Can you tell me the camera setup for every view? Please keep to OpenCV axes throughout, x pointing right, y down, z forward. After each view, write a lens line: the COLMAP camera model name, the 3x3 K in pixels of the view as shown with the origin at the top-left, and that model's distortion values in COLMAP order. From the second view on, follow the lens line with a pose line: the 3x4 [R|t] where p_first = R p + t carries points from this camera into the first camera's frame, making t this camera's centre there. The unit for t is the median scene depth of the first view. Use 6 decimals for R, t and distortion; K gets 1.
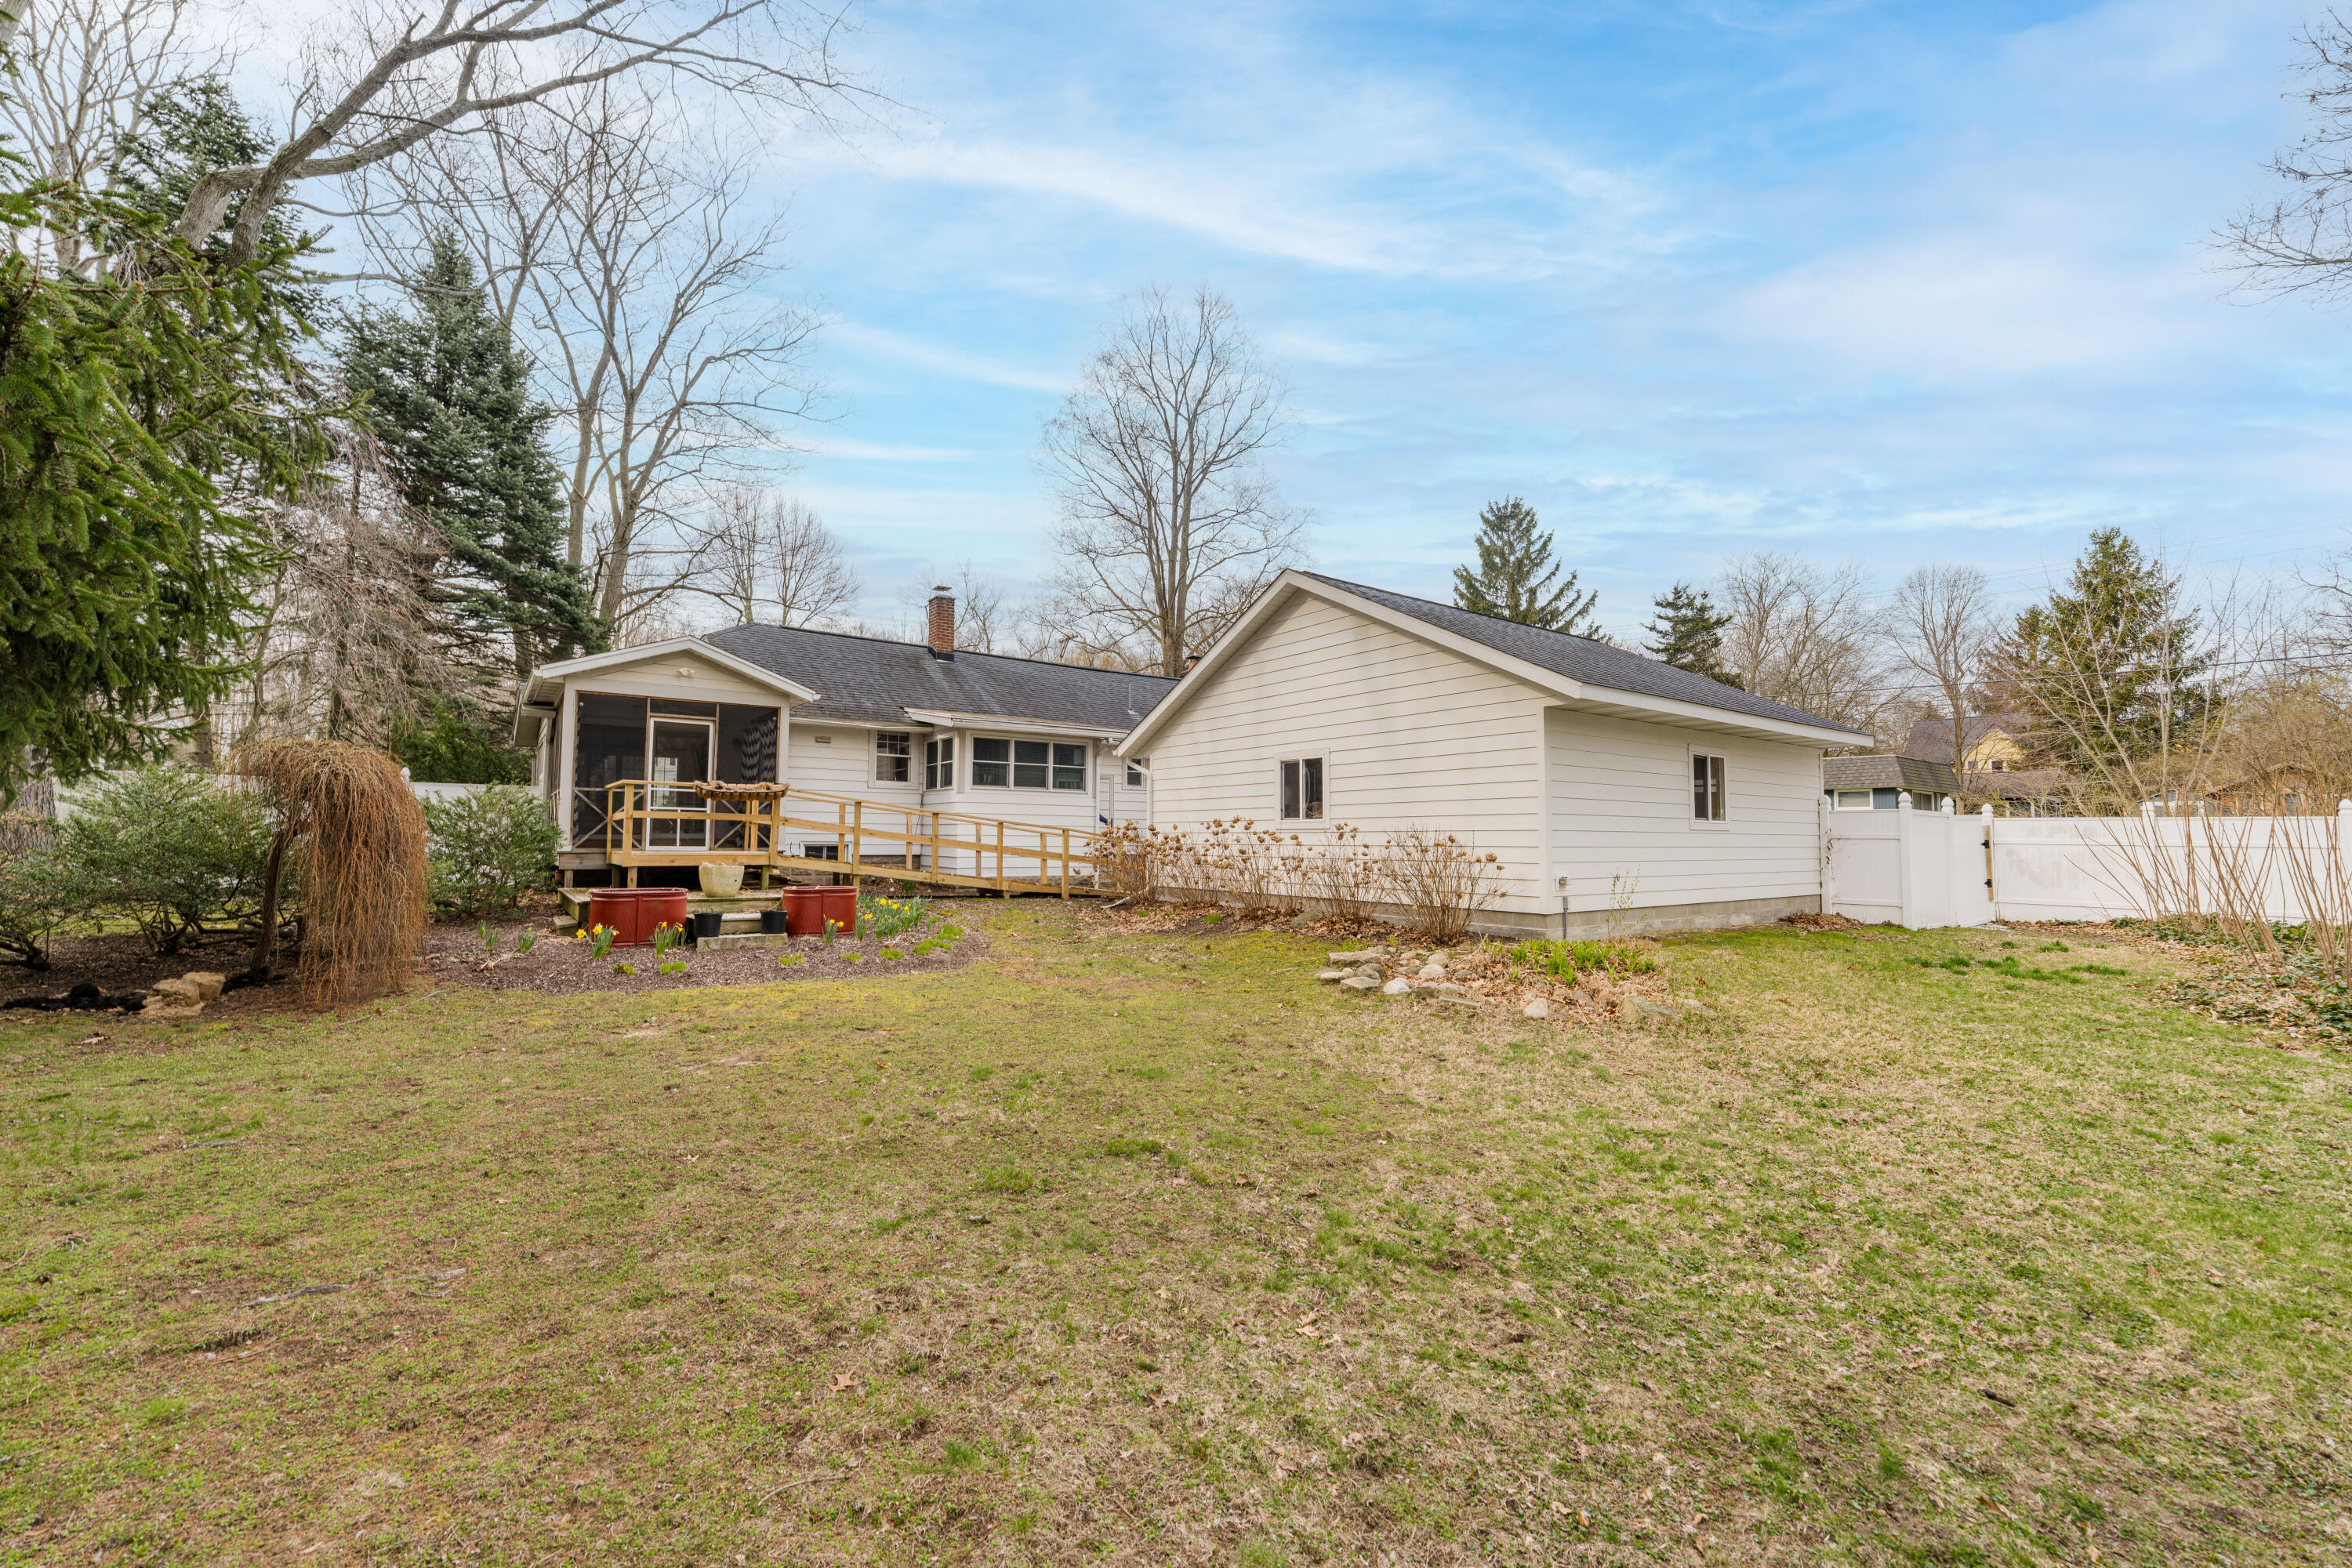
lens RADIAL K [[950.1, 0, 1176.6], [0, 950.1, 788.5], [0, 0, 1]] dist [-0.000870, 0.000084]
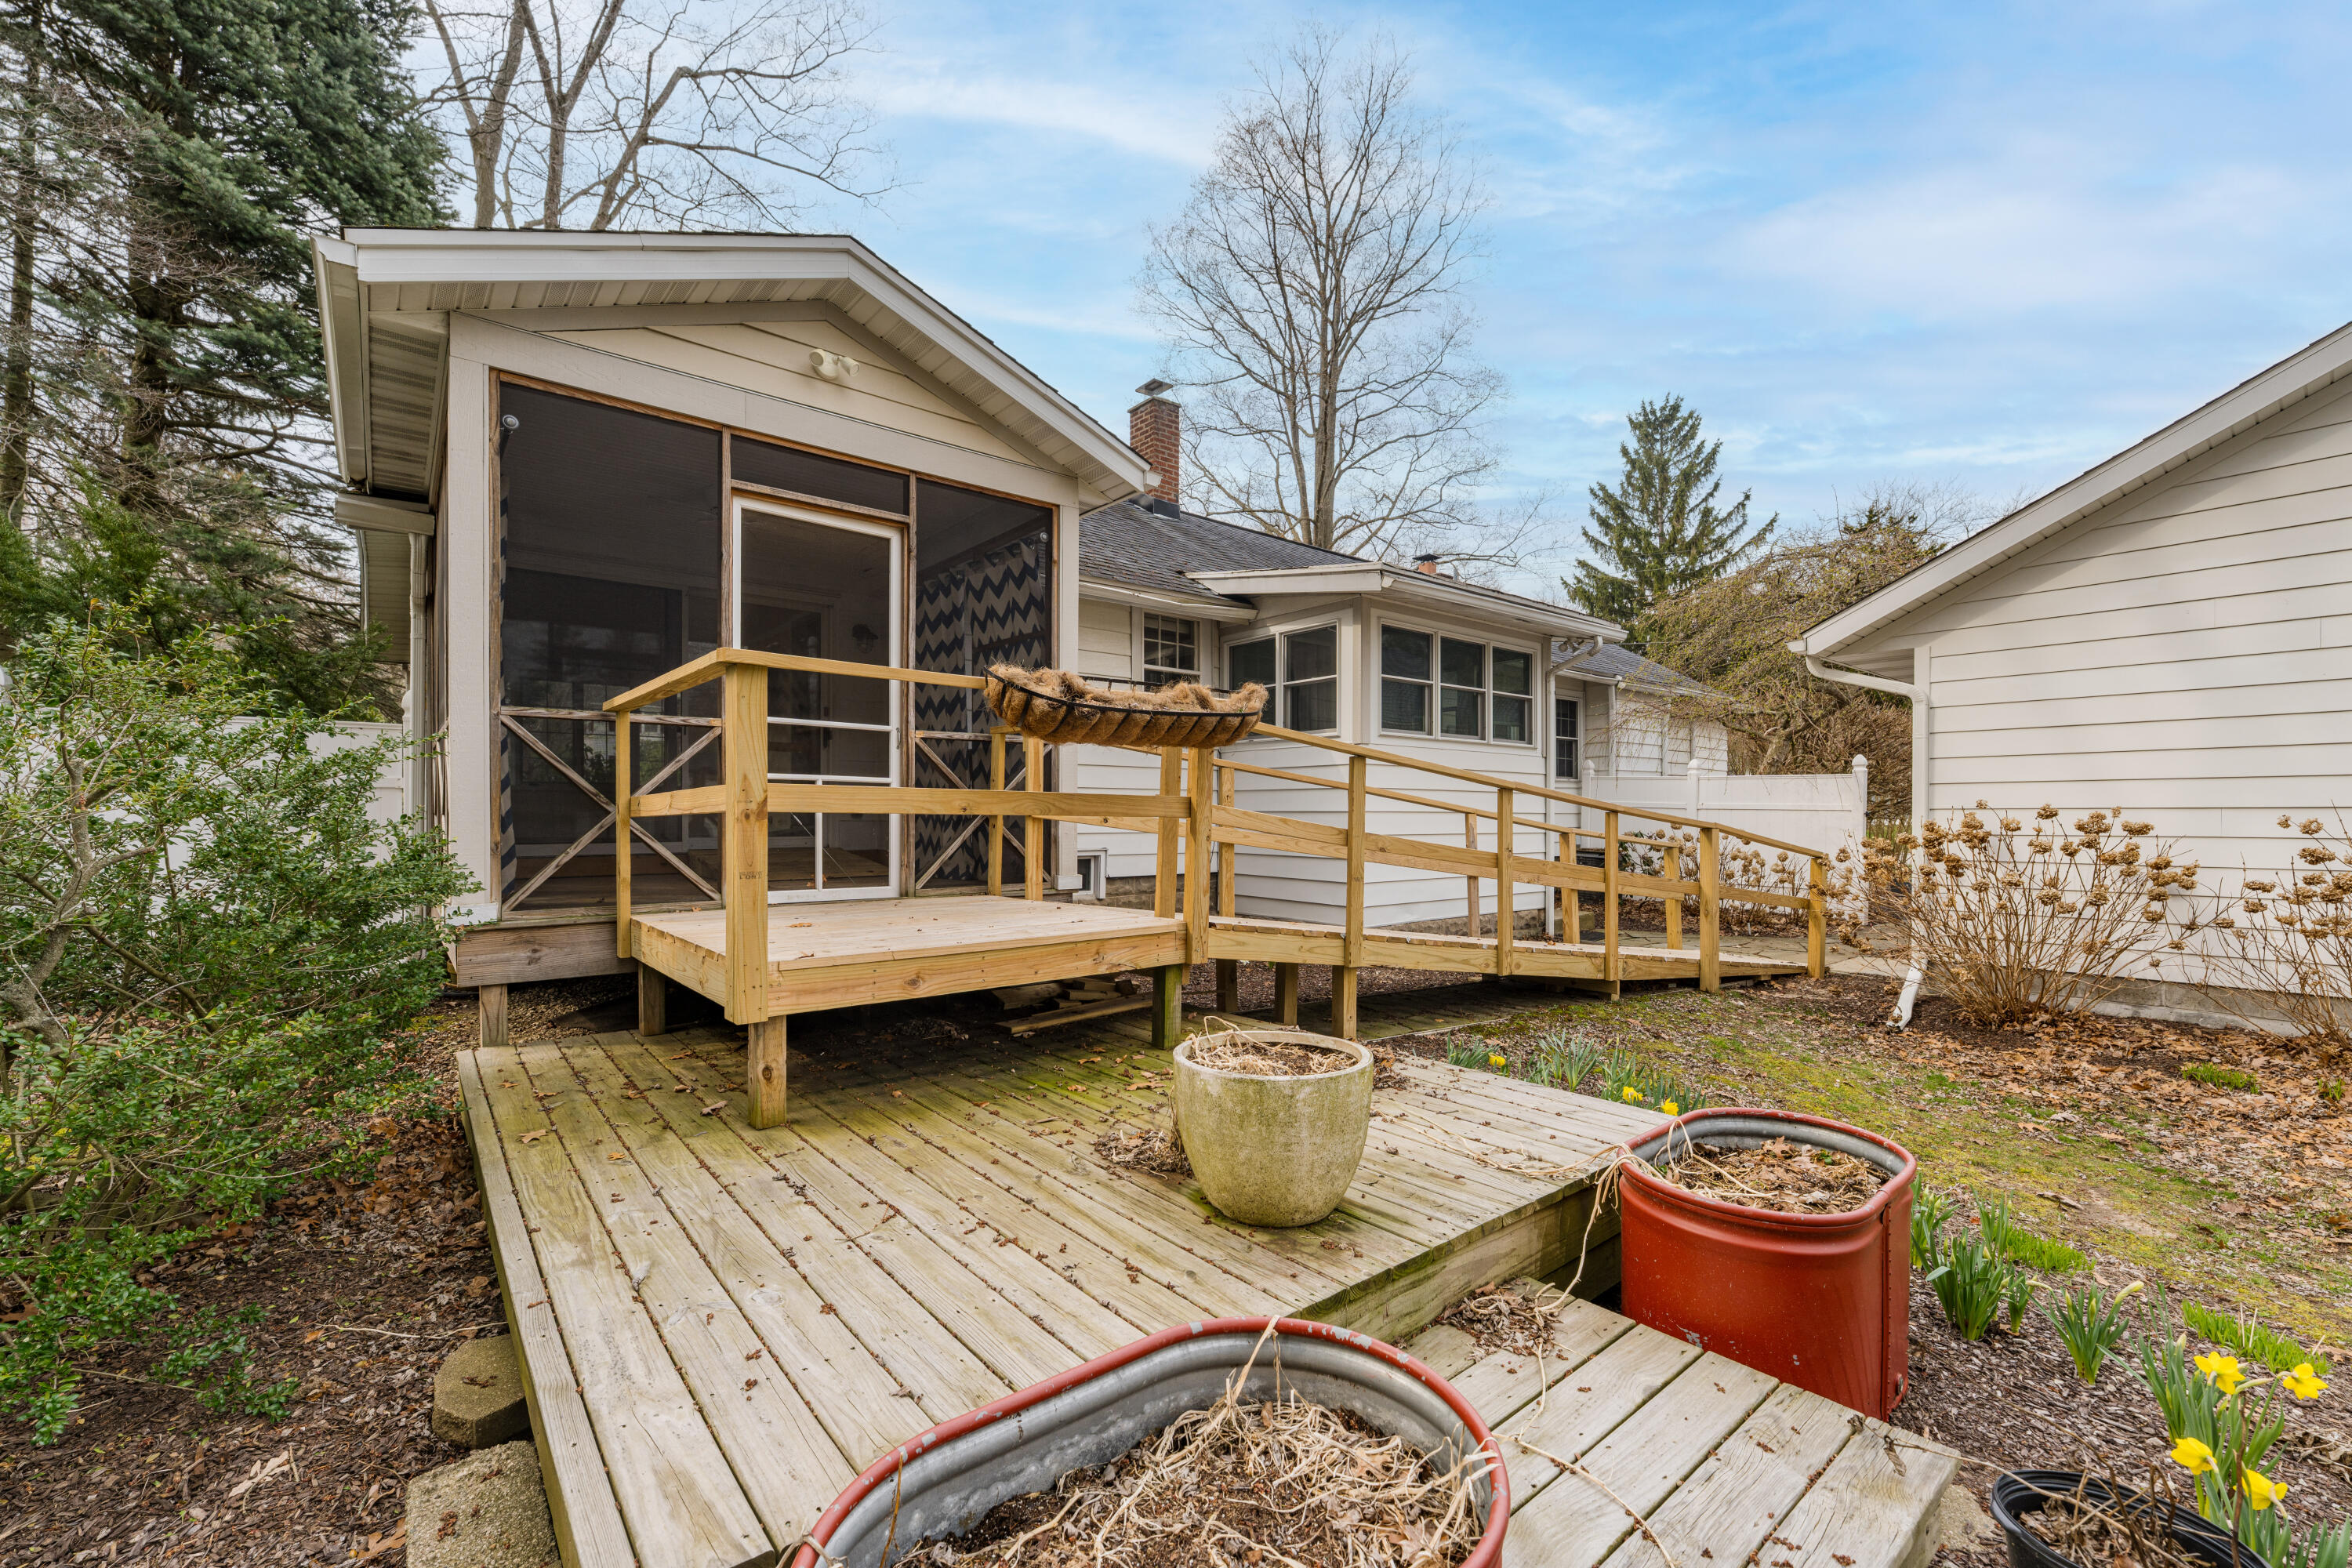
lens RADIAL K [[950.1, 0, 1144.9], [0, 950.1, 811.7], [0, 0, 1]] dist [-0.000870, 0.000084]
pose [[0.999037, -0.004727, 0.043614, -0.336653], [0.002616, 0.998828, 0.048331, 0.013580], [-0.043792, -0.048171, 0.997879, 0.523097]]
